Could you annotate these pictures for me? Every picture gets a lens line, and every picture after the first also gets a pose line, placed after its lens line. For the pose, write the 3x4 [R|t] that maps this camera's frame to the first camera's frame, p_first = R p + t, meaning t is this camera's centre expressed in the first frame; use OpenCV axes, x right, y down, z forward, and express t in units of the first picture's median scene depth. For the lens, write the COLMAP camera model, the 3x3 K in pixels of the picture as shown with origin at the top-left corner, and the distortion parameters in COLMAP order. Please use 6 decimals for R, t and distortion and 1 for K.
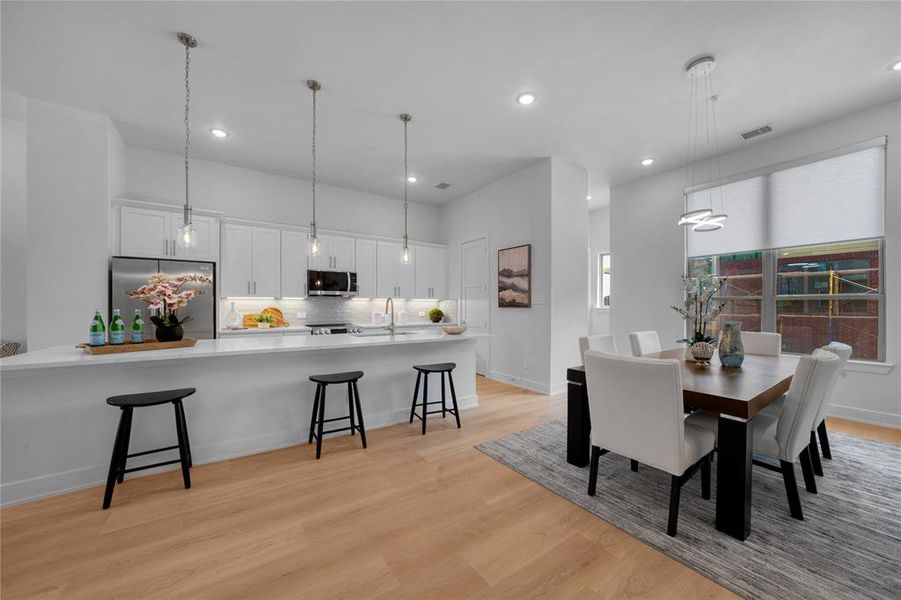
lens RADIAL K [[310.8, 0, 450.5], [0, 310.8, 300.0], [0, 0, 1]] dist [-0.002695, -0.000089]
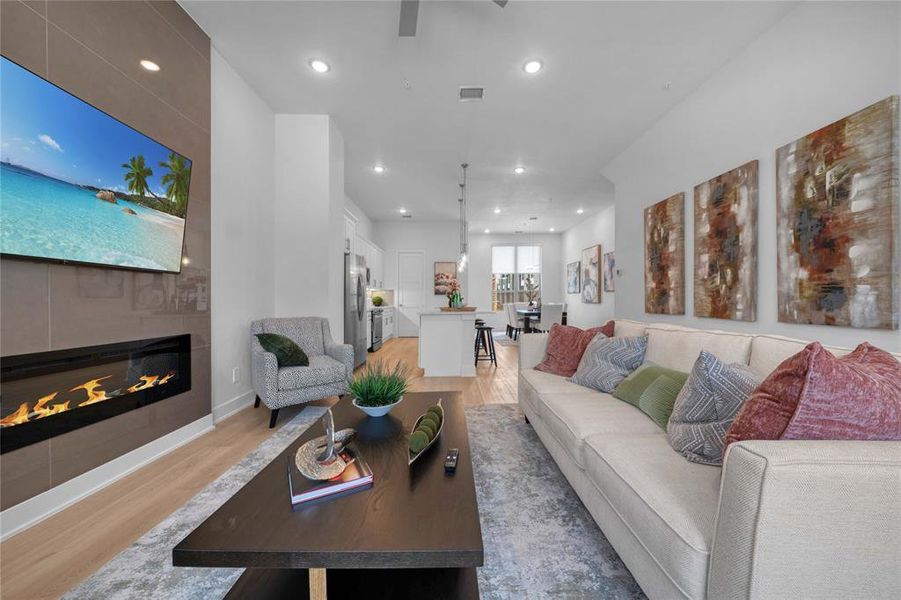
lens RADIAL K [[318.1, 0, 449.9], [0, 318.1, 302.4], [0, 0, 1]] dist [-0.010354, 0.000052]
pose [[0.596808, -0.012242, 0.802291, -1.302670], [-0.001224, 0.999869, 0.016168, 0.038849], [-0.802383, -0.010631, 0.596714, -0.143346]]
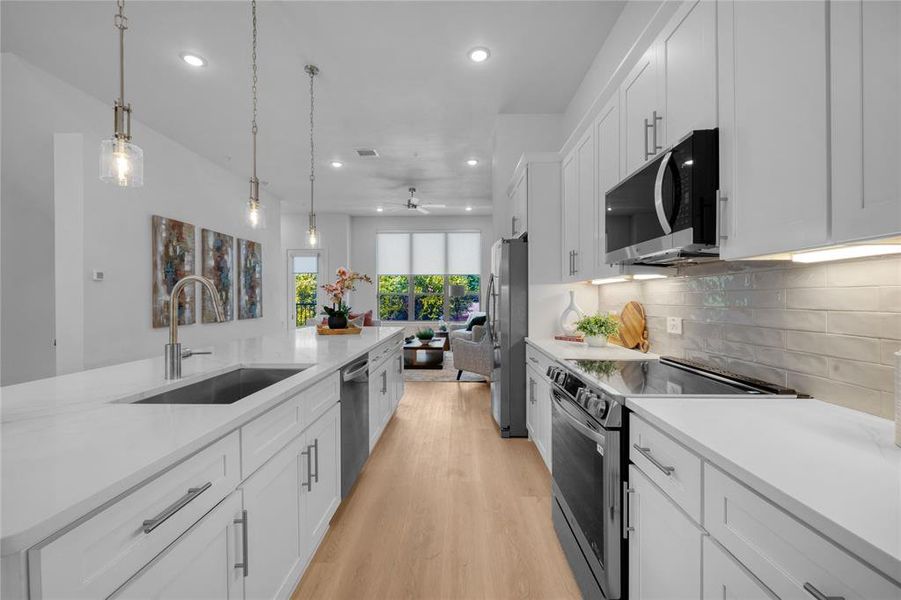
lens RADIAL K [[368.9, 0, 450.5], [0, 368.9, 300.0], [0, 0, 1]] dist [0.000852, -0.000137]
pose [[-0.622360, 0.005305, -0.782713, -0.065982], [0.007505, 0.999972, 0.000810, 0.016624], [0.782695, -0.005370, -0.622382, 1.065623]]
